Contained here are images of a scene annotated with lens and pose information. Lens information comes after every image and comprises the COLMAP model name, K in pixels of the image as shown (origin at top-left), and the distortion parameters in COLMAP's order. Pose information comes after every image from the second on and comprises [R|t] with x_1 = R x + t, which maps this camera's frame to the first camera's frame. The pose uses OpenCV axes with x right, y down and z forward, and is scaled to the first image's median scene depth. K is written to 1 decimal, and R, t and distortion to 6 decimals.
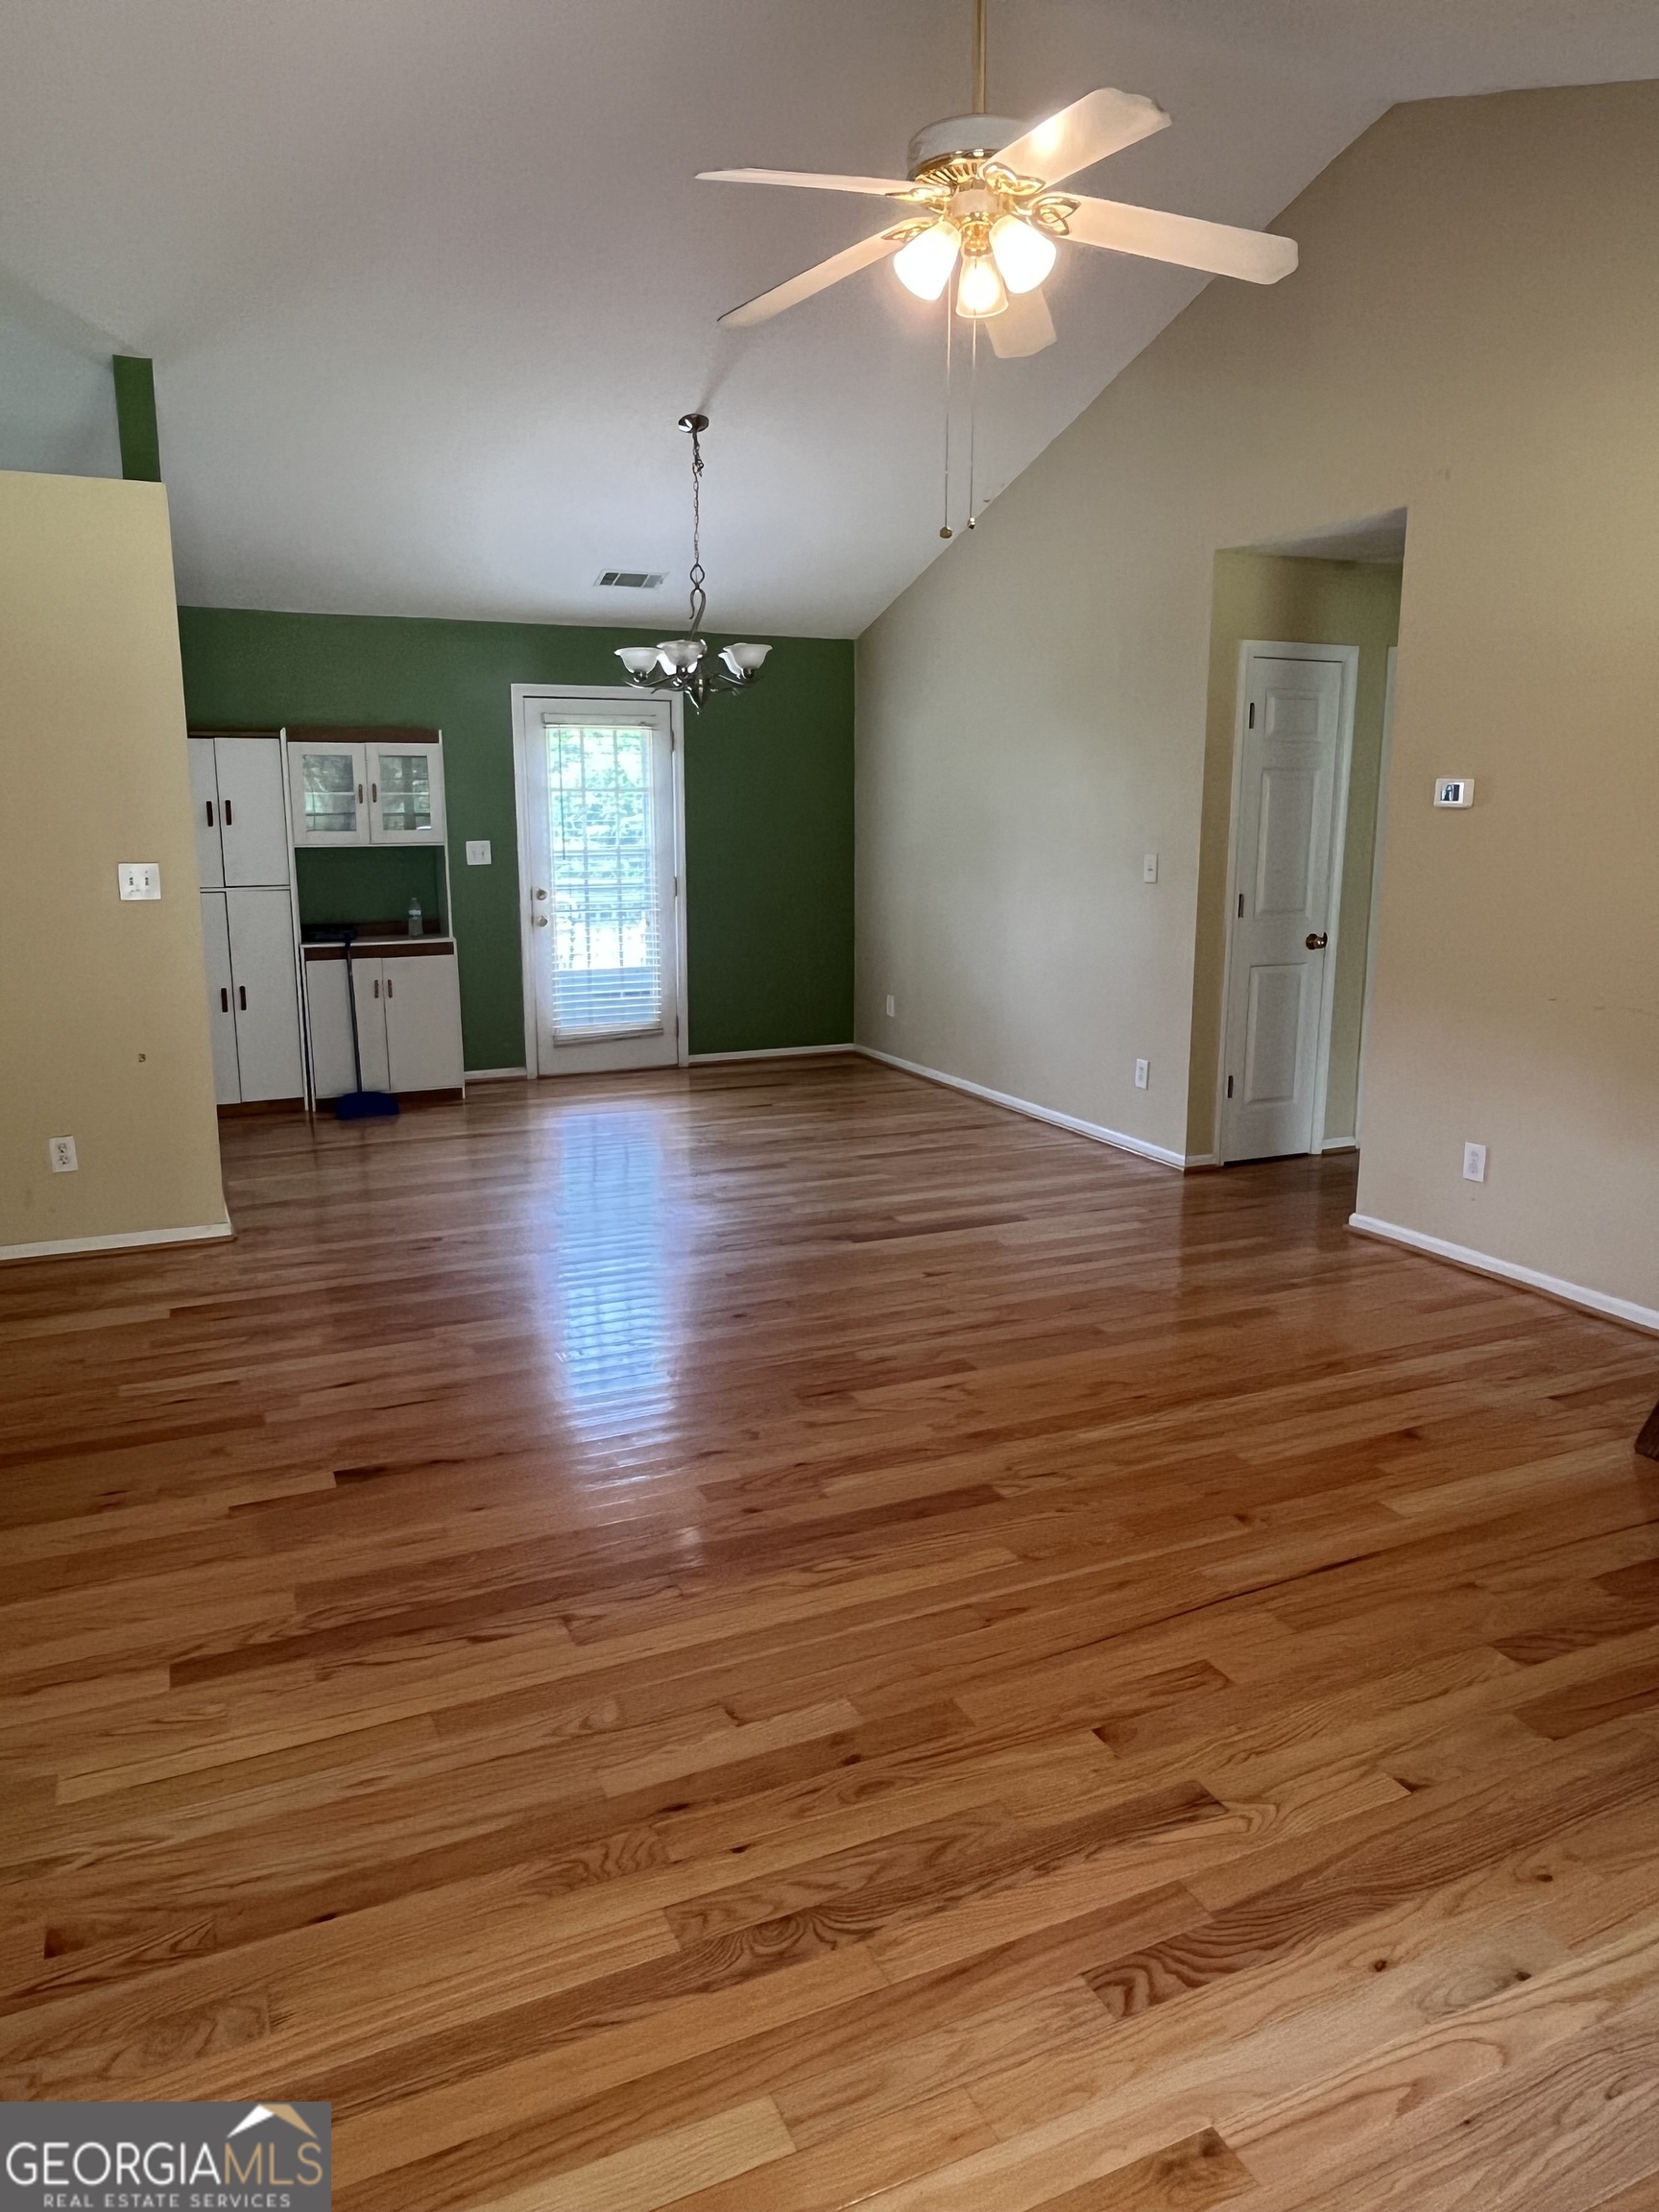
lens RADIAL K [[1474.5, 0, 829.1], [0, 1474.5, 1103.9], [0, 0, 1]] dist [-0.005755, -0.001090]
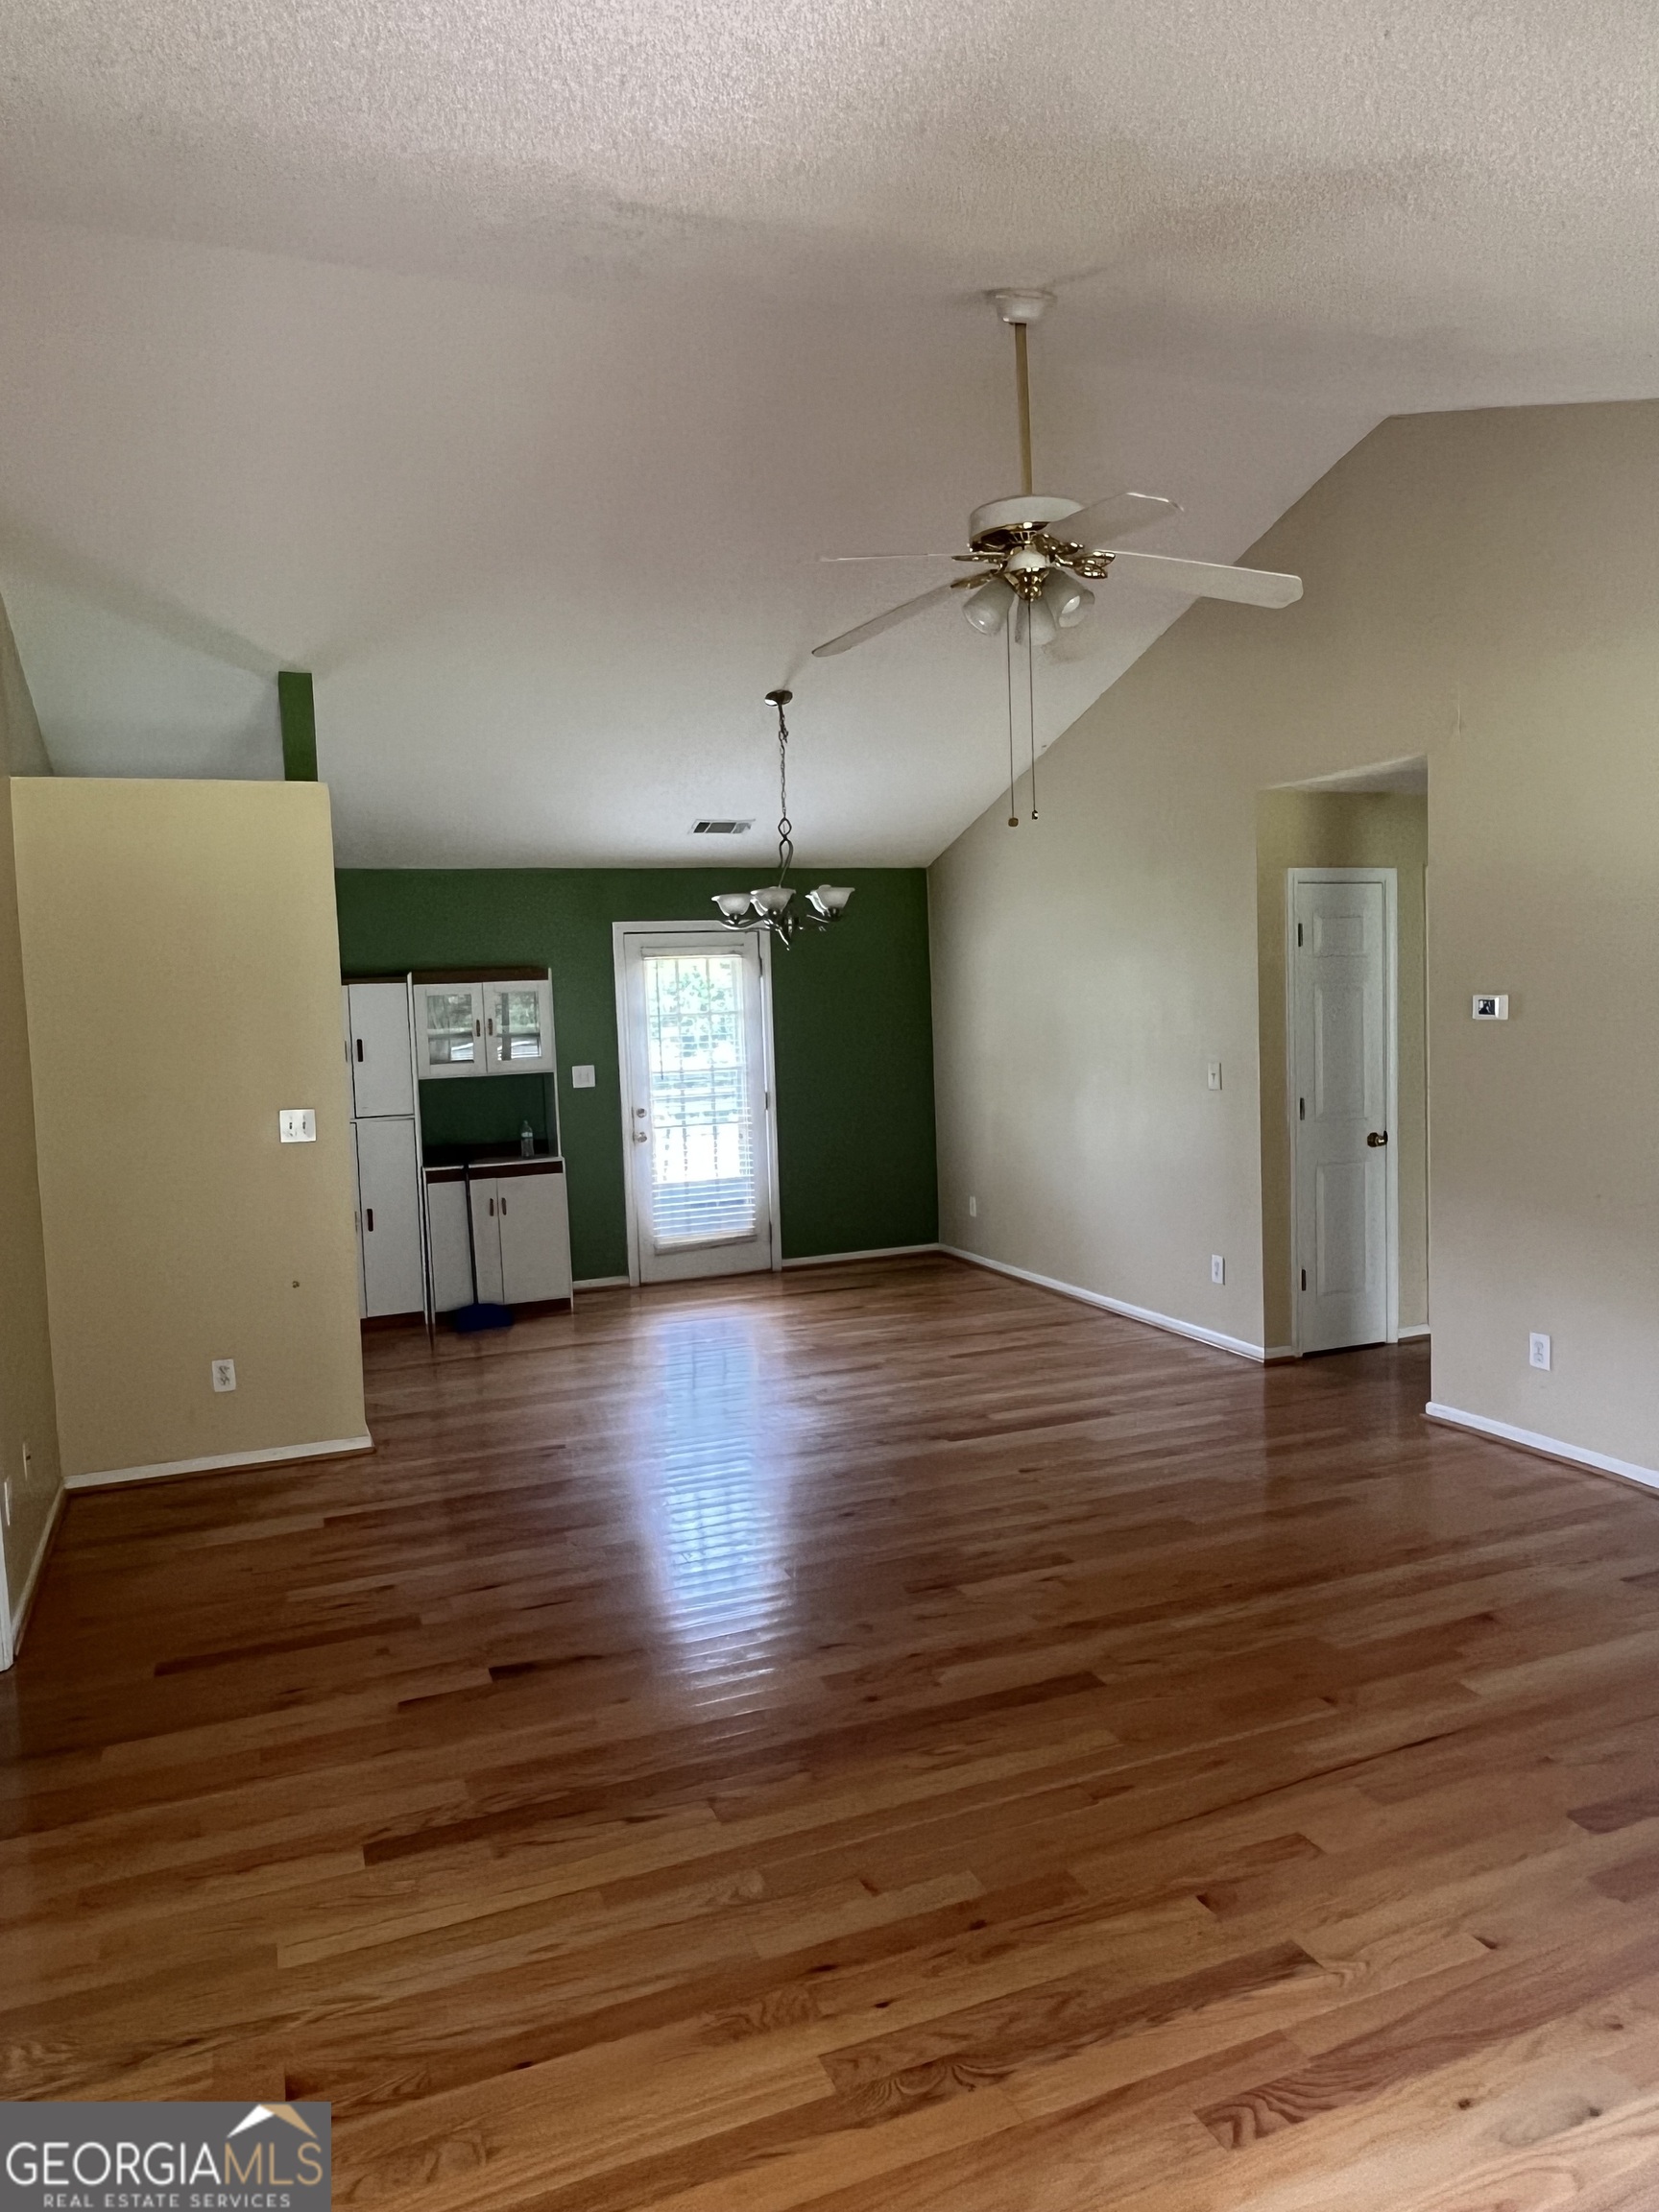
lens RADIAL K [[1474.5, 0, 830.1], [0, 1474.5, 1109.7], [0, 0, 1]] dist [-0.005755, -0.001090]
pose [[0.998225, -0.033275, -0.049397, -0.013075], [0.026968, 0.992006, -0.123275, -0.019677], [0.053104, 0.121724, 0.991142, -0.115577]]
